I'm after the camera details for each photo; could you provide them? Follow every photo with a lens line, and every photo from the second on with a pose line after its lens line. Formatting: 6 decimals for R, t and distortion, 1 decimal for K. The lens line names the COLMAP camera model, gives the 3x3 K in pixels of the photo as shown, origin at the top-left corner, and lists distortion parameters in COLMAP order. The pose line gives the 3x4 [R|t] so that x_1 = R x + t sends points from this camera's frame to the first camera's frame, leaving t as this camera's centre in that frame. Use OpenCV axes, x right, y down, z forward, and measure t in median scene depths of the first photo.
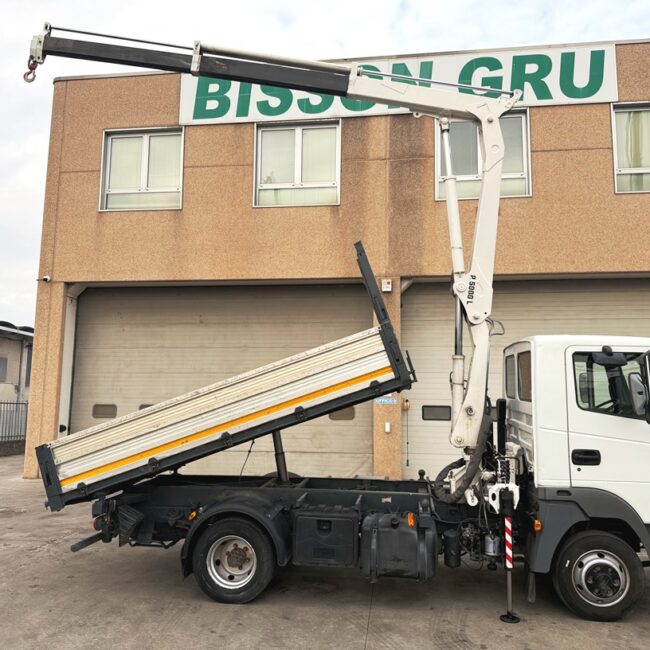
lens RADIAL K [[622.1, 0, 335.0], [0, 622.1, 336.9], [0, 0, 1]] dist [0.032286, 0.000000]
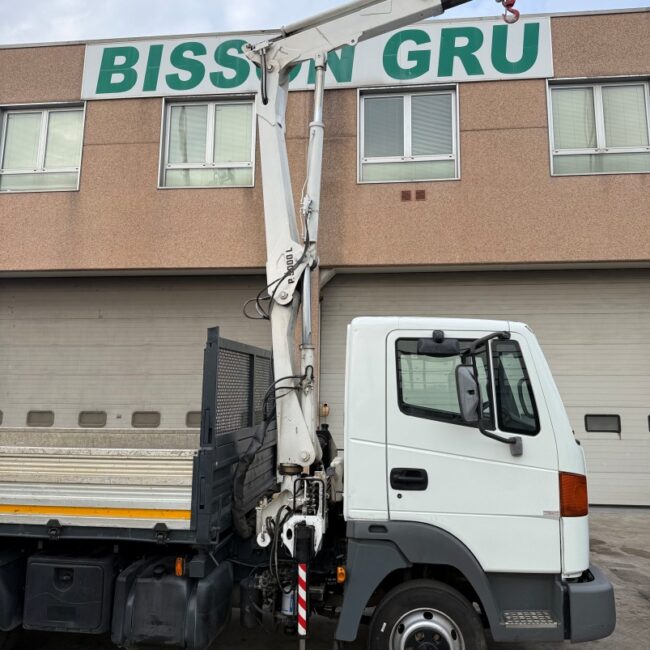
lens RADIAL K [[622.1, 0, 344.1], [0, 622.1, 315.4], [0, 0, 1]] dist [0.032286, 0.000000]
pose [[0.999780, 0.002831, 0.020775, 0.124187], [-0.001960, 0.999124, -0.041811, 0.011945], [-0.020875, 0.041761, 0.998910, 0.103625]]
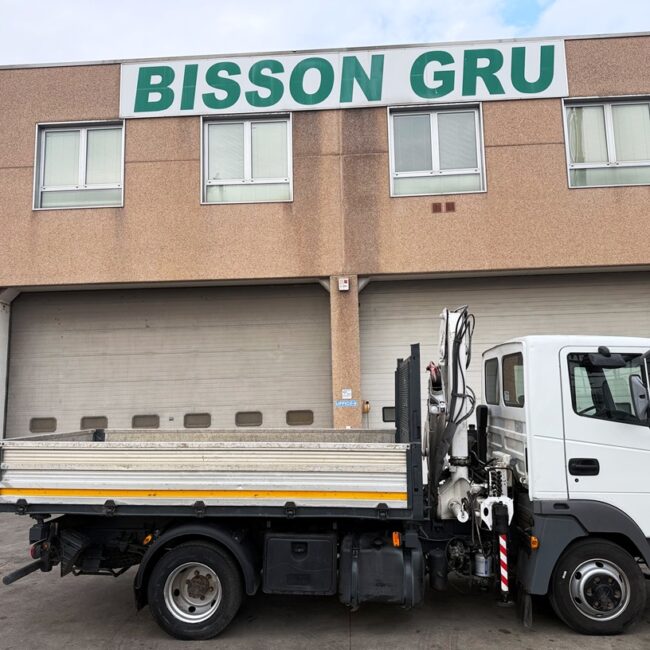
lens RADIAL K [[622.1, 0, 334.0], [0, 622.1, 331.0], [0, 0, 1]] dist [0.032286, 0.000000]
pose [[0.996295, -0.023604, 0.082703, -0.013264], [0.024568, 0.999641, -0.010665, -0.000105], [-0.082422, 0.012658, 0.996517, 0.039501]]
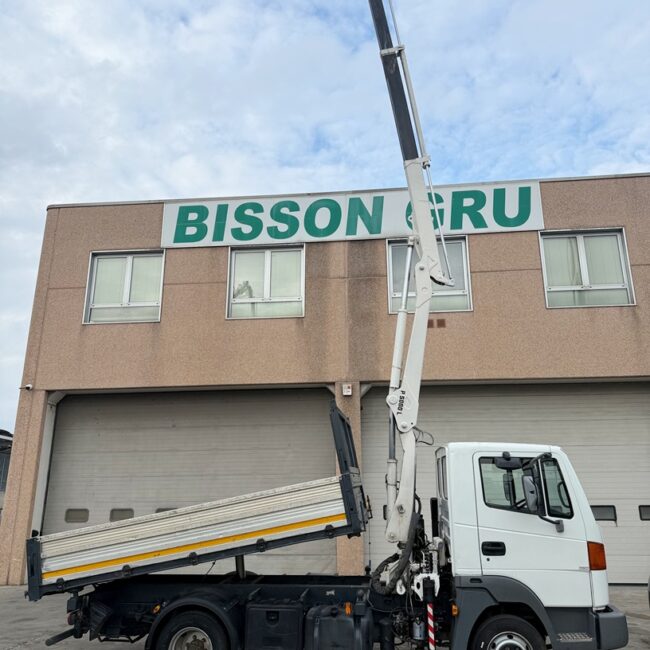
lens RADIAL K [[622.1, 0, 336.2], [0, 622.1, 326.7], [0, 0, 1]] dist [0.032286, 0.000000]
pose [[0.999321, -0.005517, 0.036425, 0.025081], [0.011516, 0.985953, -0.166627, -0.011091], [-0.034994, 0.166934, 0.985347, -0.092123]]
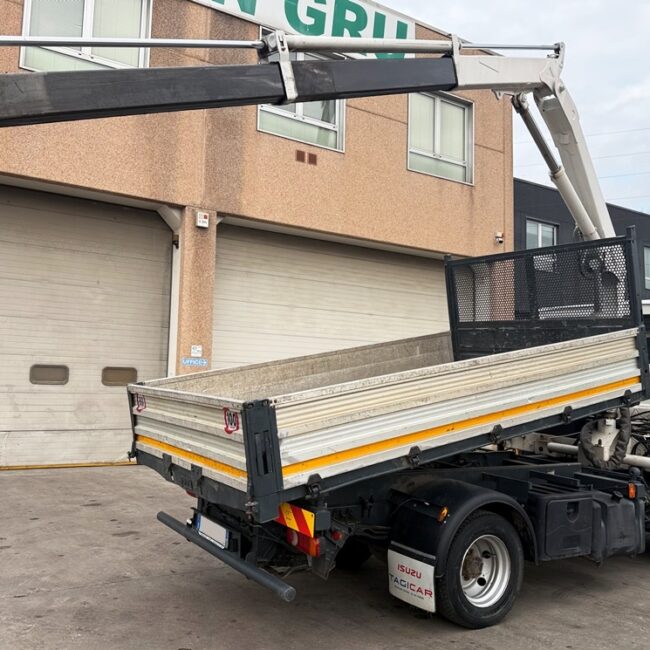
lens RADIAL K [[667.5, 0, 323.3], [0, 667.5, 326.7], [0, 0, 1]] dist [0.048343, 0.000000]
pose [[0.746278, 0.066016, 0.662352, -0.363145], [-0.089972, 0.995942, 0.002108, 0.039428], [-0.659525, -0.061166, 0.749190, 0.240148]]
